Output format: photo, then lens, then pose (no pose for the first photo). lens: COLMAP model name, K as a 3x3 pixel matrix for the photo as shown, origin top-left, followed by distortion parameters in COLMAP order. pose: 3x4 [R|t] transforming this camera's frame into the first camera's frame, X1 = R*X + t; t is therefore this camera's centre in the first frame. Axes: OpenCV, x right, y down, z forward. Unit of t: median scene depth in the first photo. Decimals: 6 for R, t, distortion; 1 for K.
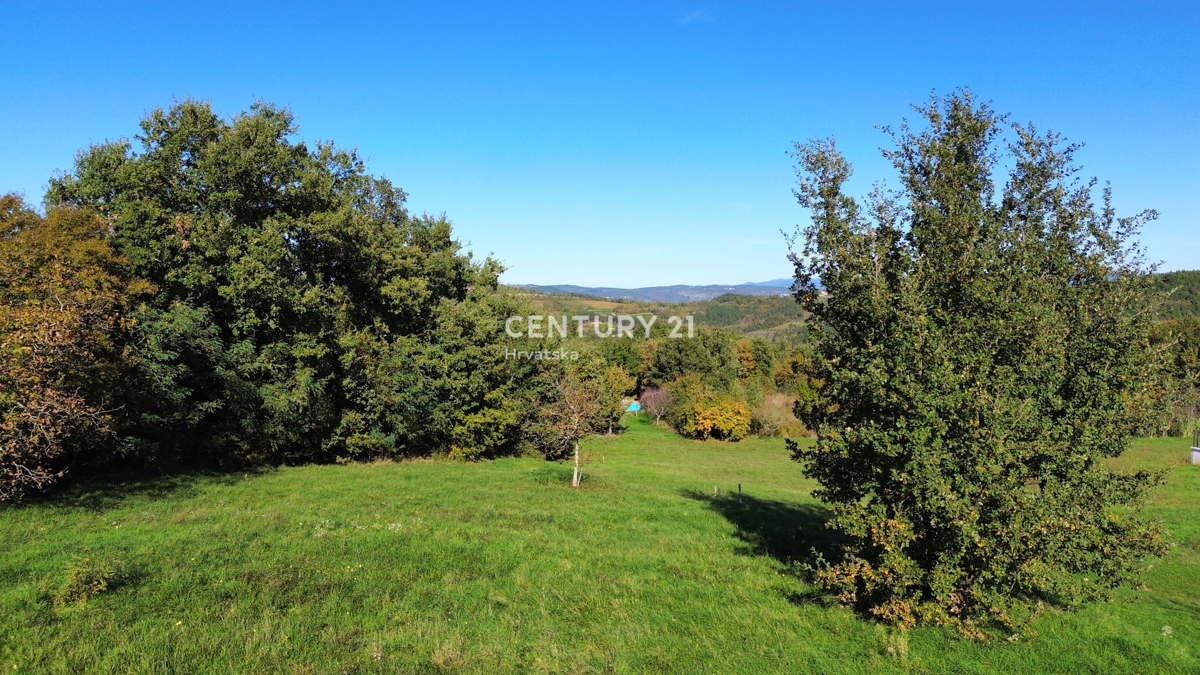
lens RADIAL K [[847.2, 0, 603.2], [0, 847.2, 332.7], [0, 0, 1]] dist [0.077523, -0.084793]
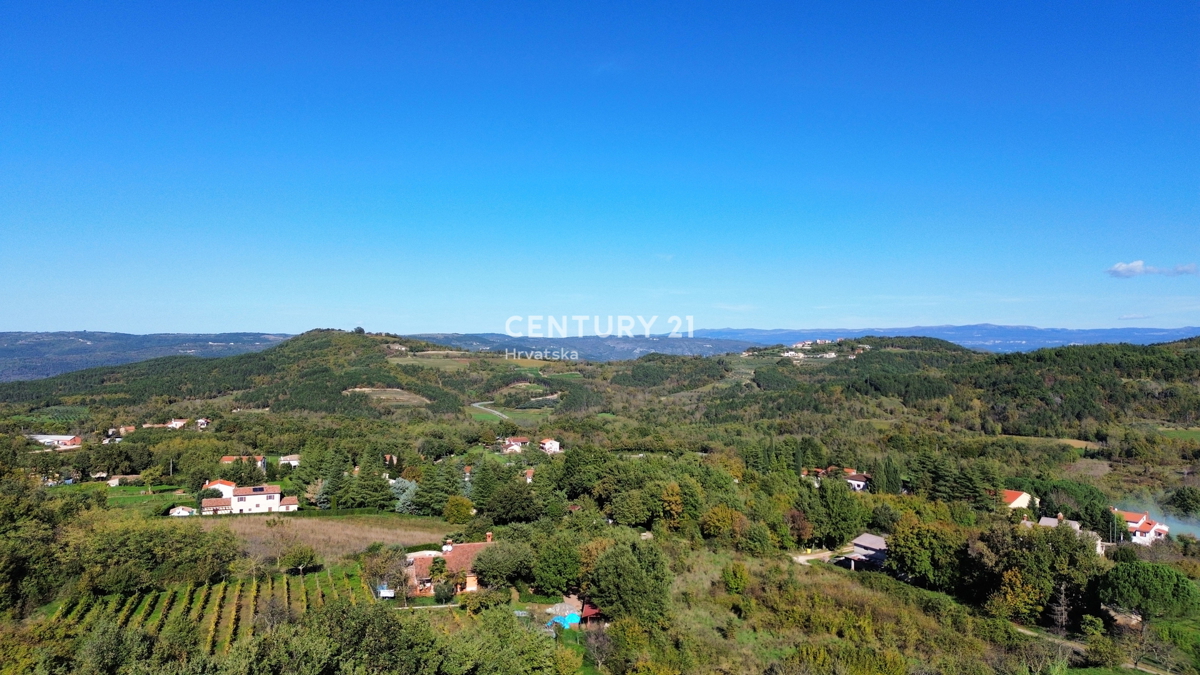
lens RADIAL K [[847.2, 0, 604.4], [0, 847.2, 330.1], [0, 0, 1]] dist [0.077523, -0.084793]
pose [[0.995993, 0.009629, 0.088907, -0.065316], [-0.004351, 0.998227, -0.059367, -0.545101], [-0.089321, 0.058743, 0.994269, -0.247077]]
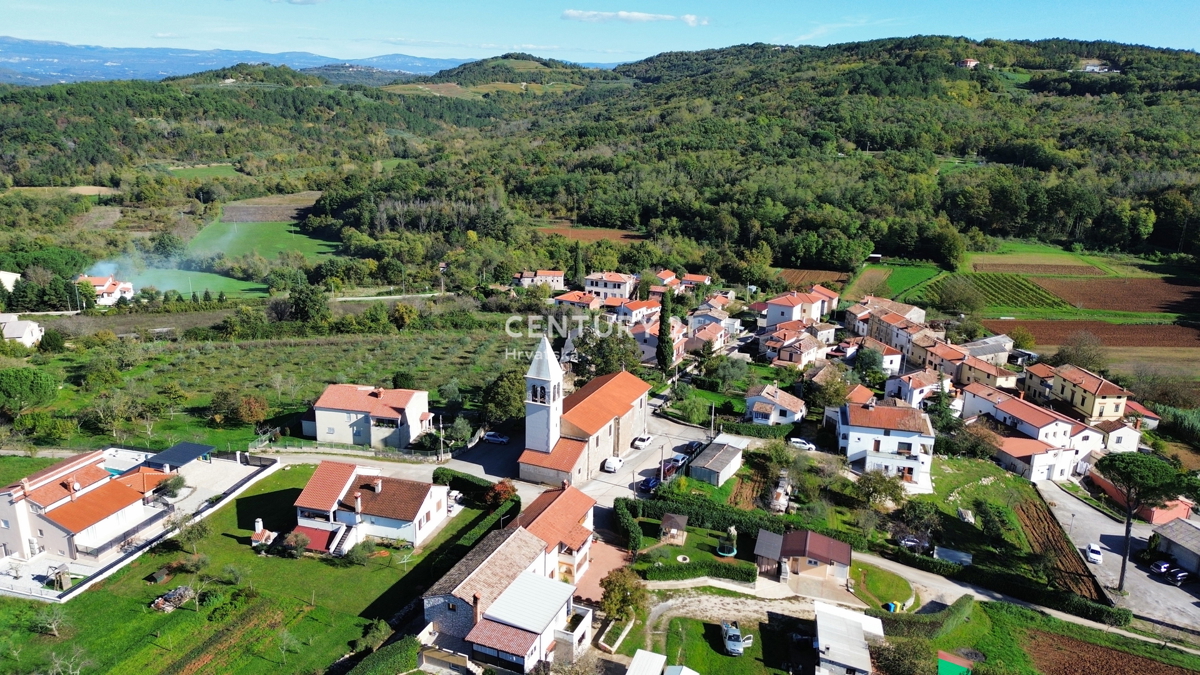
lens RADIAL K [[847.2, 0, 602.6], [0, 847.2, 342.8], [0, 0, 1]] dist [0.077523, -0.084793]
pose [[0.467443, -0.247292, 0.848731, 0.083755], [0.013328, 0.961940, 0.272937, -0.987466], [-0.883923, -0.116271, 0.452948, -1.288414]]
